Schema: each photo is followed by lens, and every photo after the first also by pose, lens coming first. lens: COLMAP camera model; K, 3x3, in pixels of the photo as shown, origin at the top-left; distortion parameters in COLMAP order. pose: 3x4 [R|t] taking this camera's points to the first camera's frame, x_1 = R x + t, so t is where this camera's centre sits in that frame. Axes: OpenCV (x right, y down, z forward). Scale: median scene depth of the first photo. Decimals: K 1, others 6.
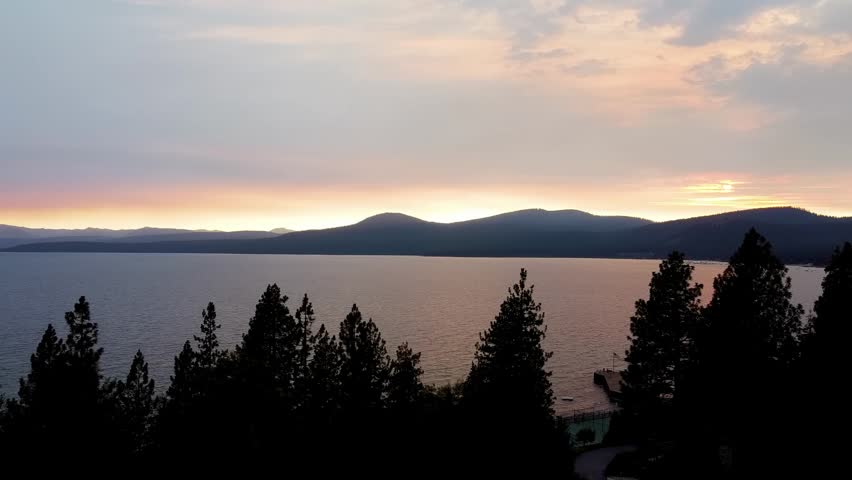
lens RADIAL K [[667.8, 0, 424.1], [0, 667.8, 239.8], [0, 0, 1]] dist [-0.001241, 0.000239]
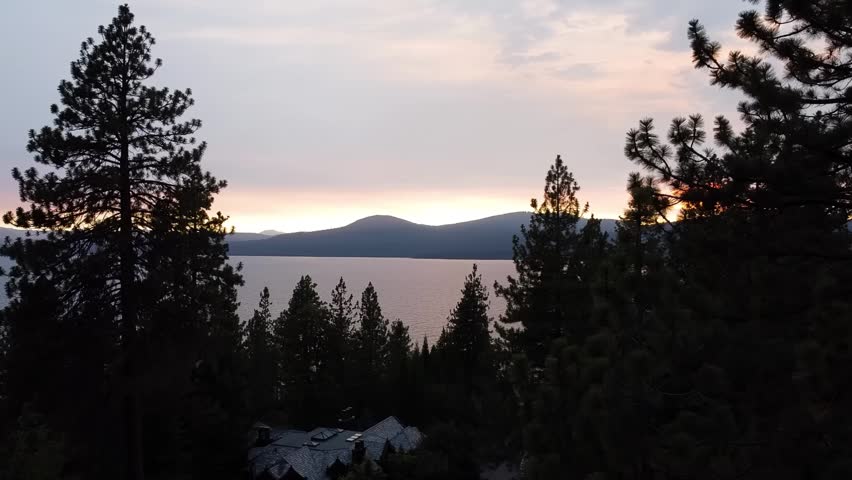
lens RADIAL K [[667.8, 0, 428.7], [0, 667.8, 239.1], [0, 0, 1]] dist [-0.001241, 0.000239]
pose [[0.999785, 0.002263, 0.020622, 0.007773], [-0.002179, 0.999989, -0.004095, -0.005962], [-0.020631, 0.004050, 0.999779, -0.427572]]
